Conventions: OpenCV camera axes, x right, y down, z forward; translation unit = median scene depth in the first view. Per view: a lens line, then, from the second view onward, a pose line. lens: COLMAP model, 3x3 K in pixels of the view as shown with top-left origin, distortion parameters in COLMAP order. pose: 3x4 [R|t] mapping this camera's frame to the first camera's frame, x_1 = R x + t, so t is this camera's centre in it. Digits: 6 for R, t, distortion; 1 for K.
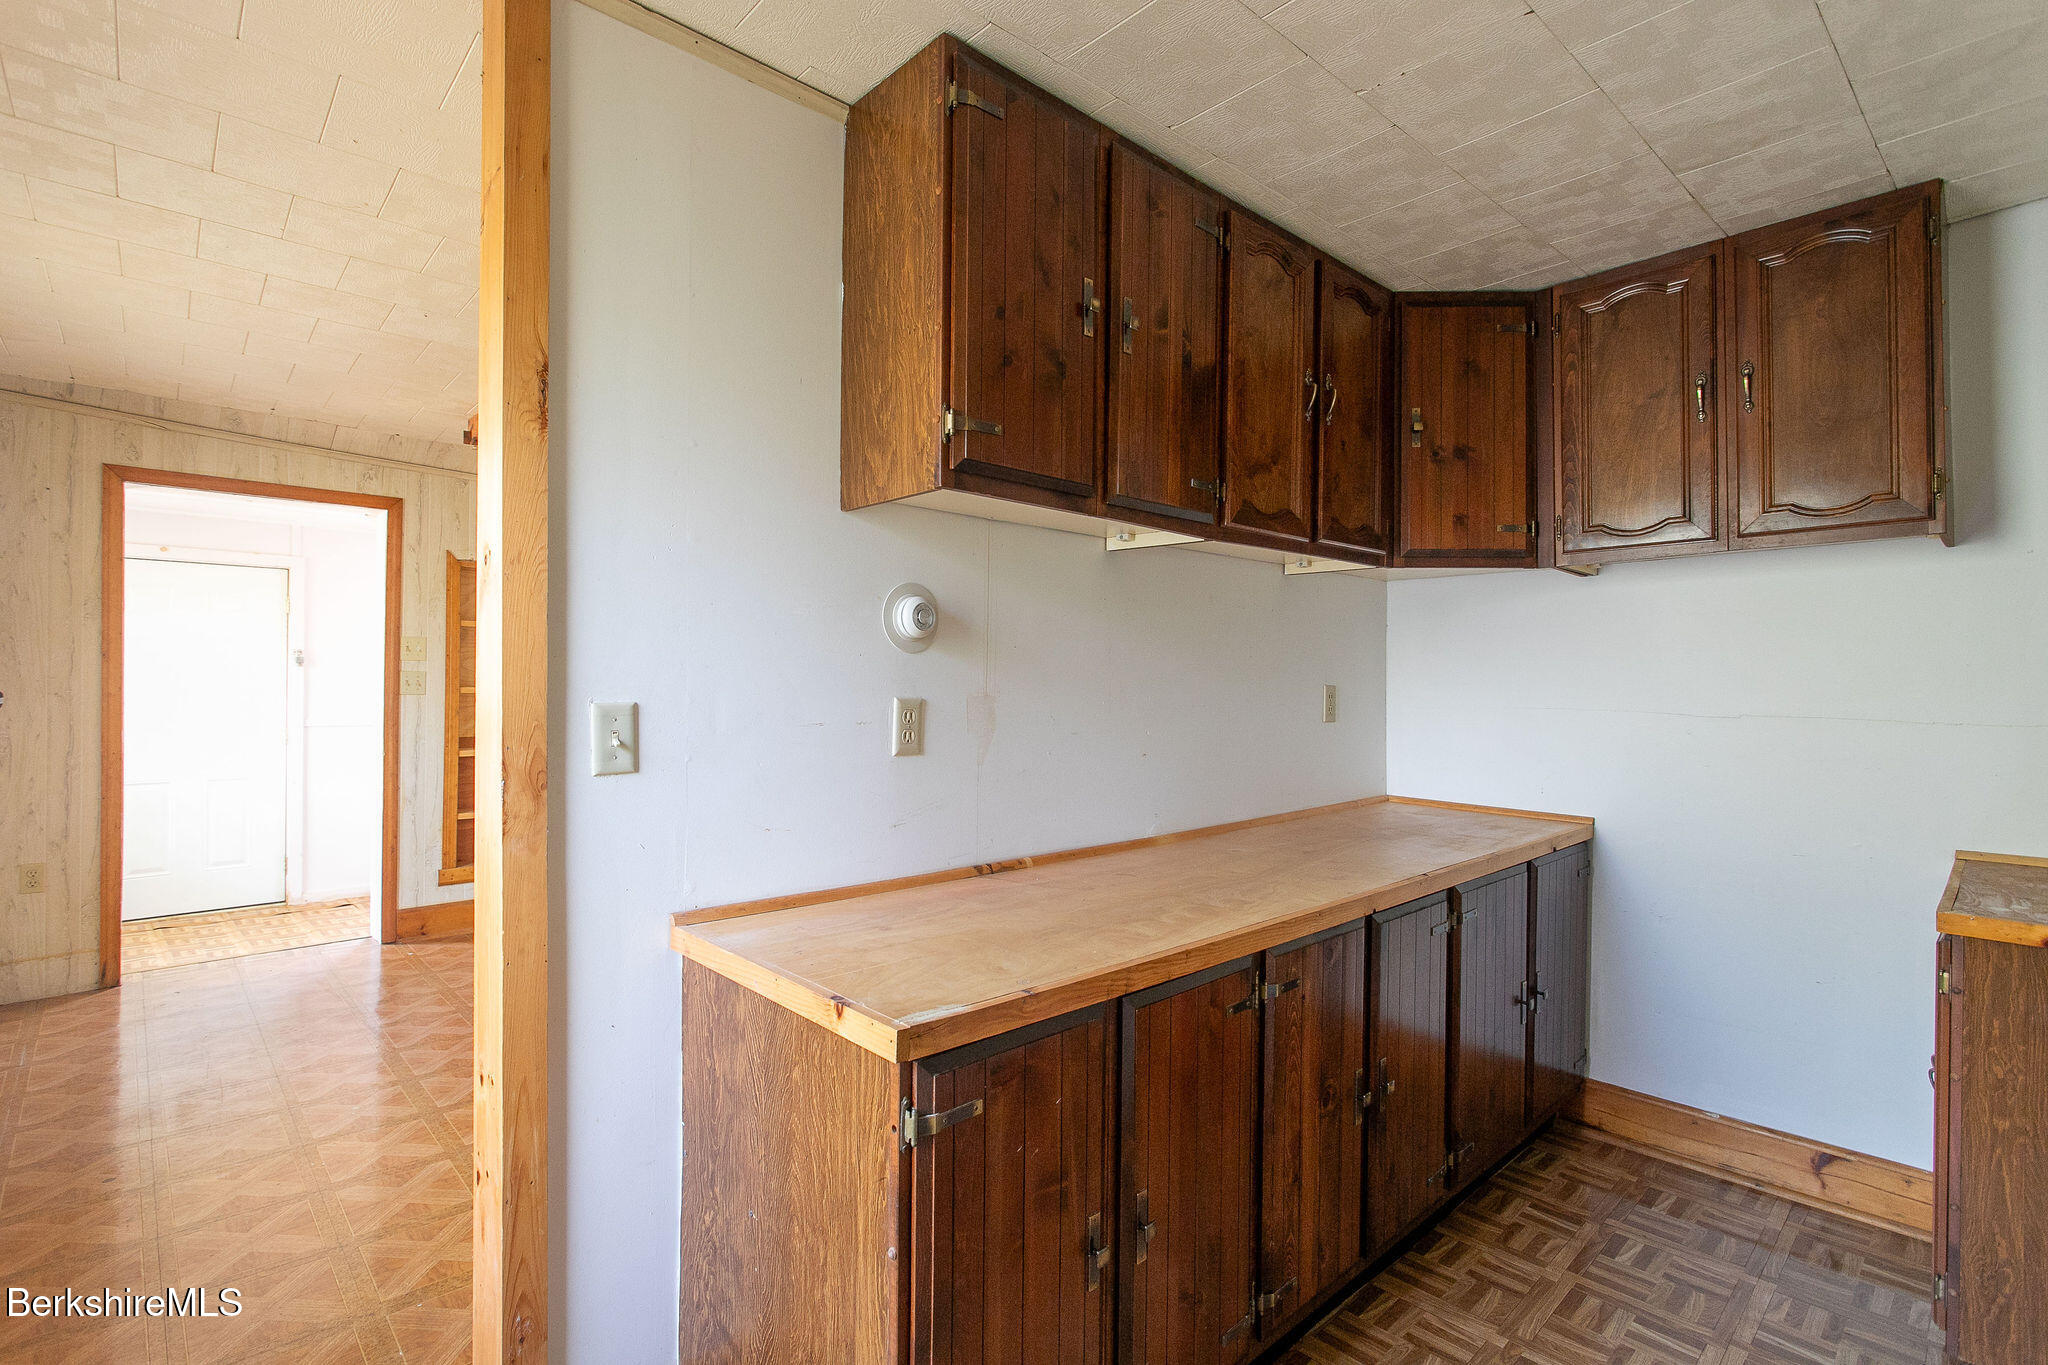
lens RADIAL K [[986.5, 0, 1020.3], [0, 986.5, 679.8], [0, 0, 1]] dist [-0.003302, 0.005517]
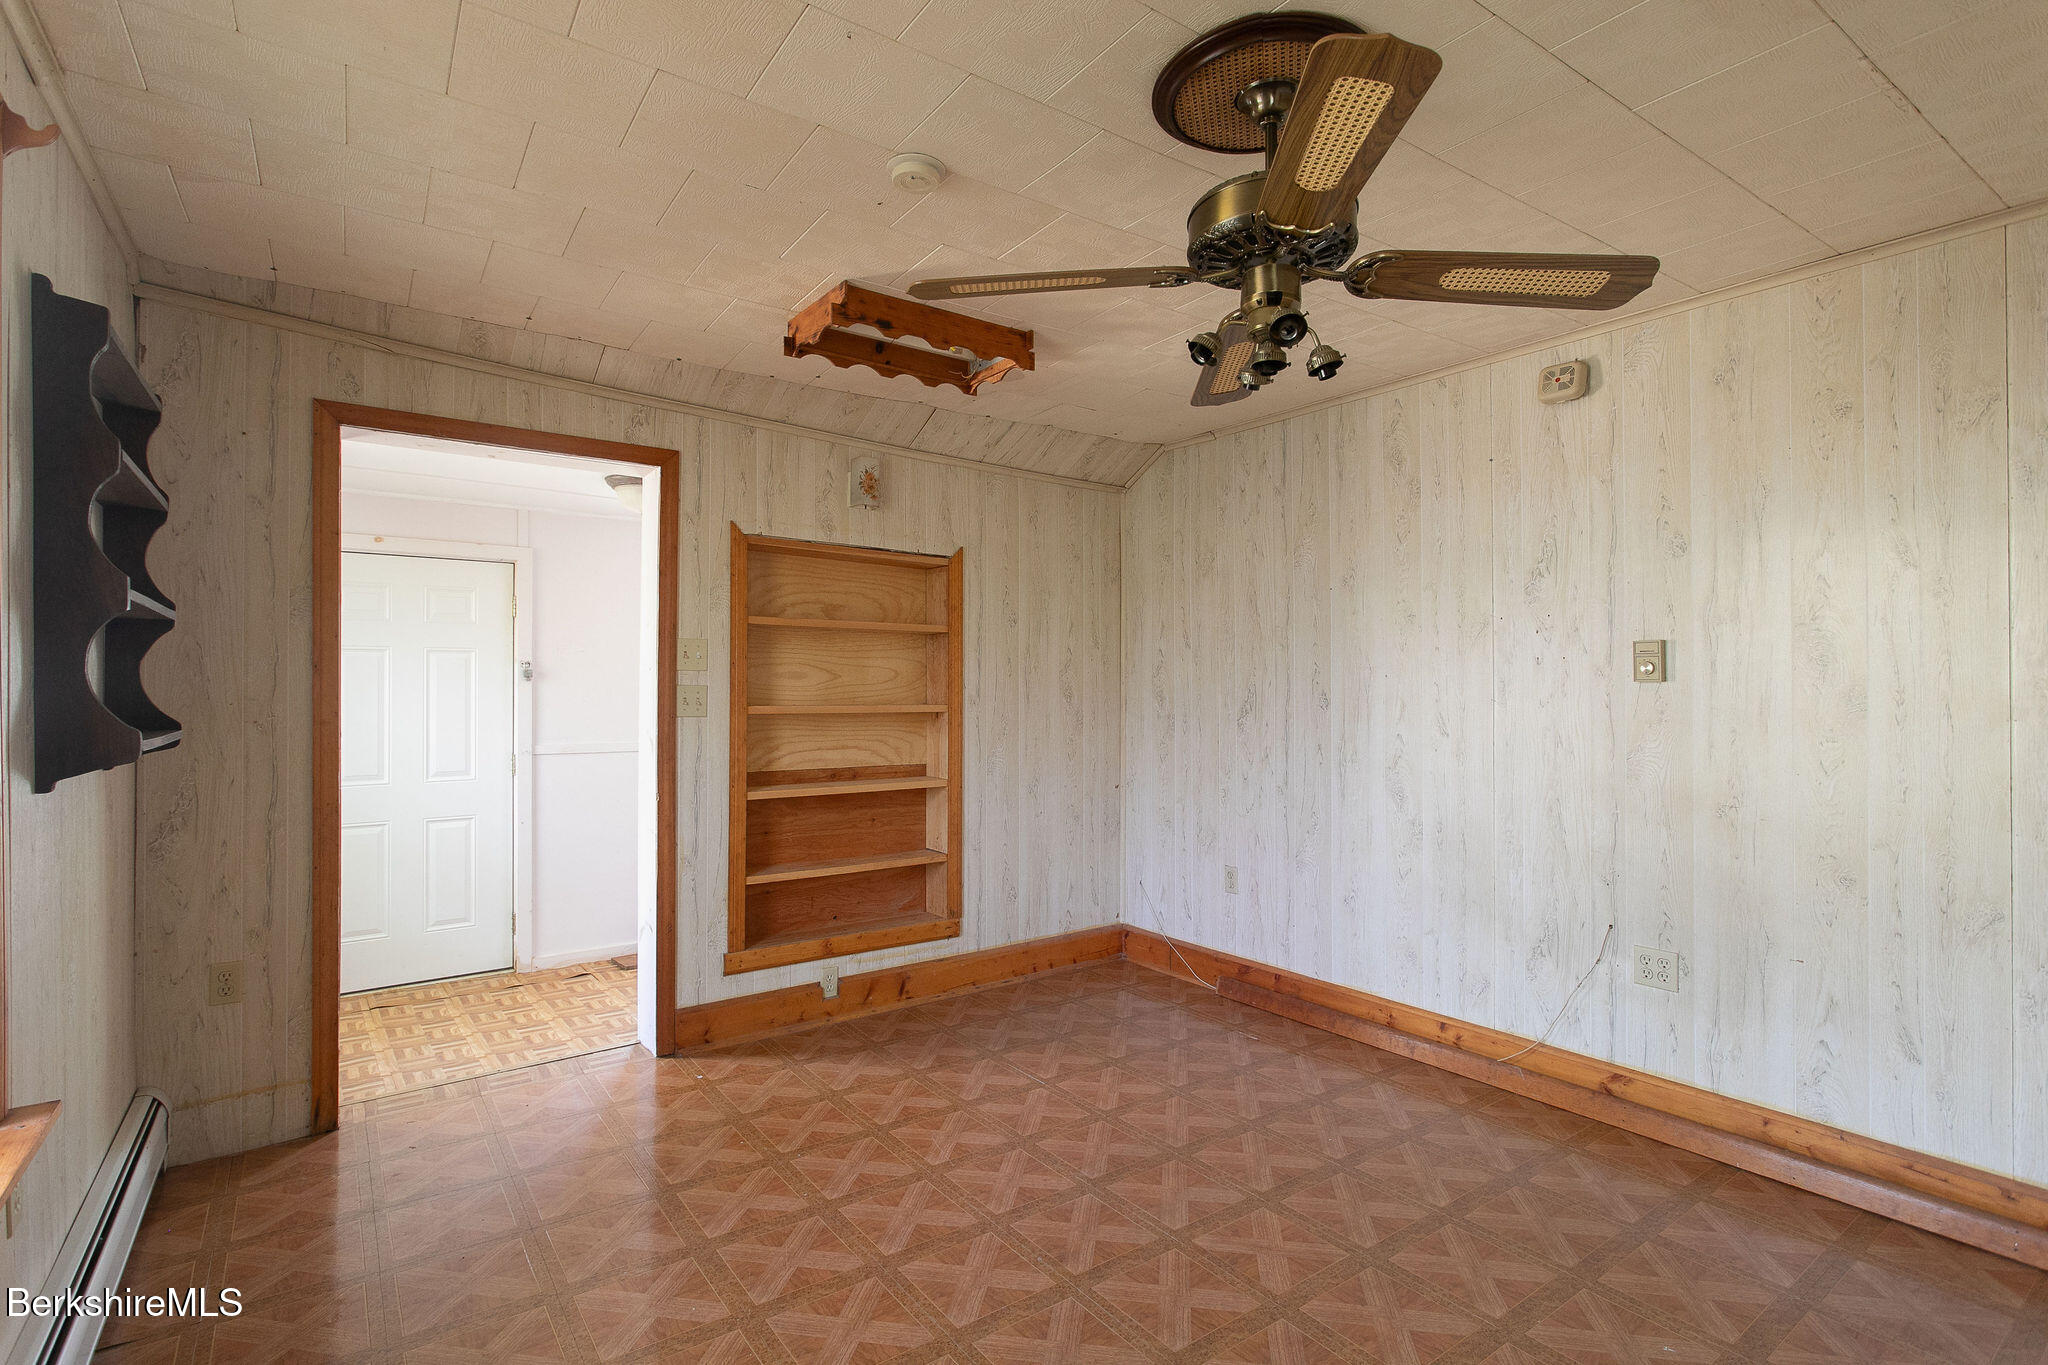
lens RADIAL K [[986.5, 0, 1028.6], [0, 986.5, 685.3], [0, 0, 1]] dist [-0.003302, 0.005517]
pose [[0.991556, -0.008373, -0.129408, -0.298987], [0.007752, 0.999956, -0.005307, -0.003067], [0.129447, 0.004259, 0.991577, 0.331563]]
